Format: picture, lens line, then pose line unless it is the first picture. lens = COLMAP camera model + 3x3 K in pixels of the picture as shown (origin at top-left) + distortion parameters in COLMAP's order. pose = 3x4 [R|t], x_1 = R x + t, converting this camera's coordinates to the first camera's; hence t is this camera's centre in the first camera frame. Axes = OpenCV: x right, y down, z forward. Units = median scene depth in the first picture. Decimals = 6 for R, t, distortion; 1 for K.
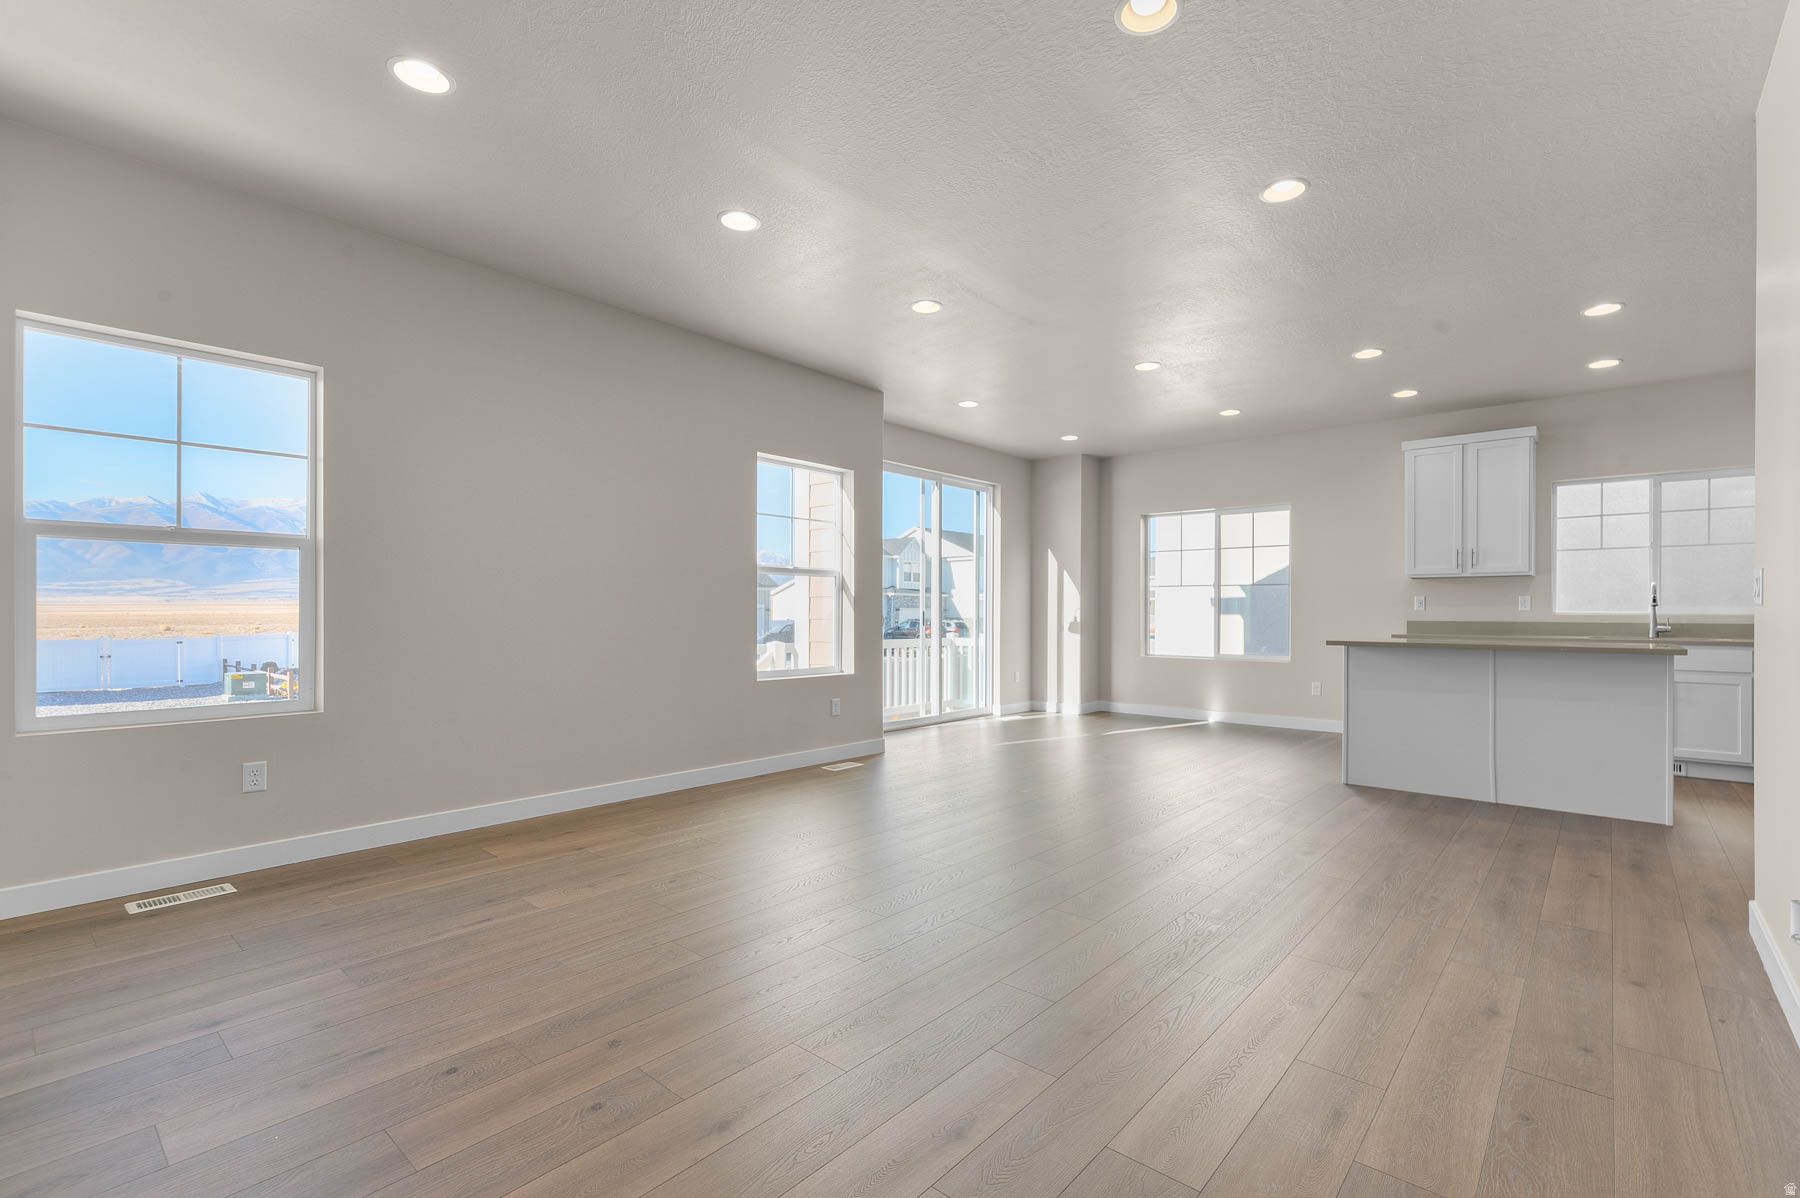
lens RADIAL K [[809.6, 0, 903.9], [0, 809.6, 607.0], [0, 0, 1]] dist [0.000630, 0.000454]
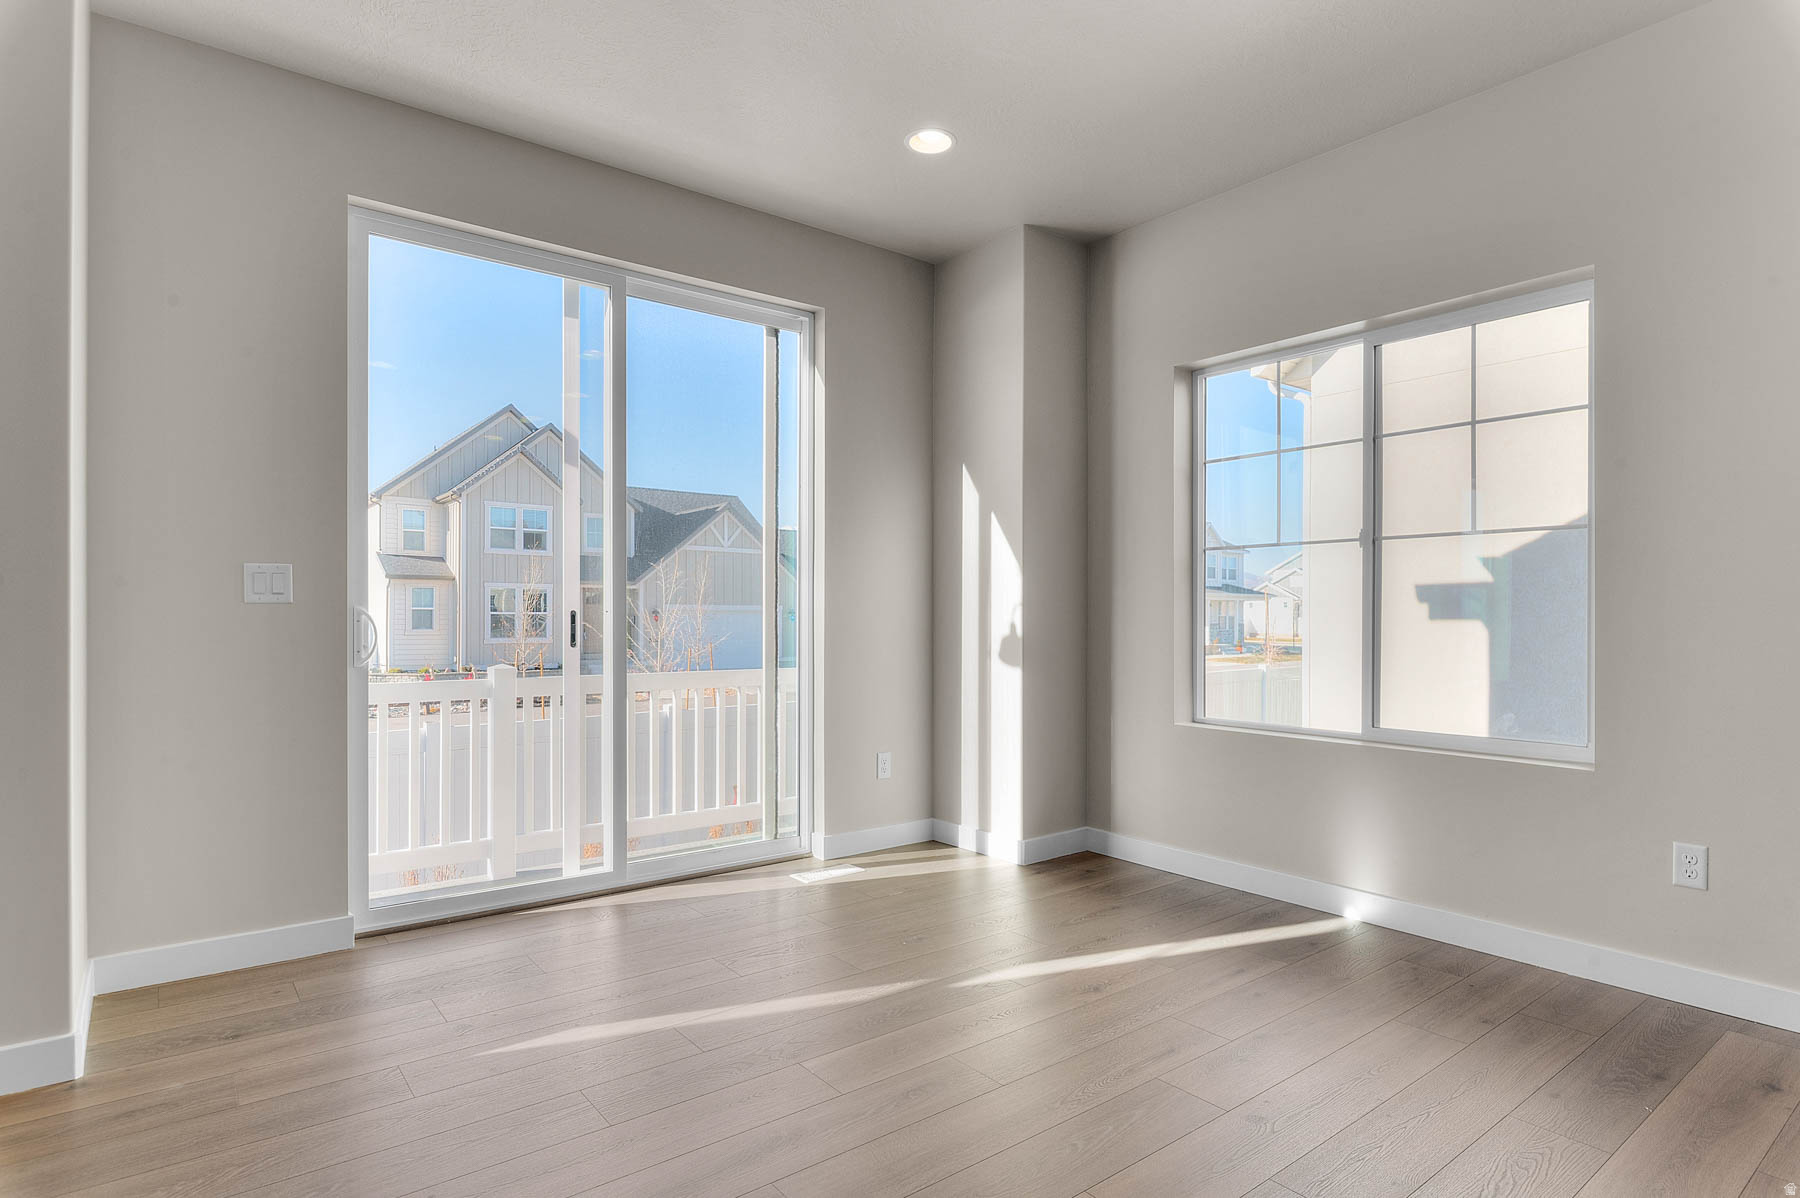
lens RADIAL K [[977.3, 0, 899.0], [0, 977.3, 606.2], [0, 0, 1]] dist [0.004974, -0.001426]
pose [[0.984160, -0.004790, -0.177216, 0.242445], [0.003790, 0.999975, -0.005984, 0.005733], [0.177240, 0.005218, 0.984154, 0.500314]]
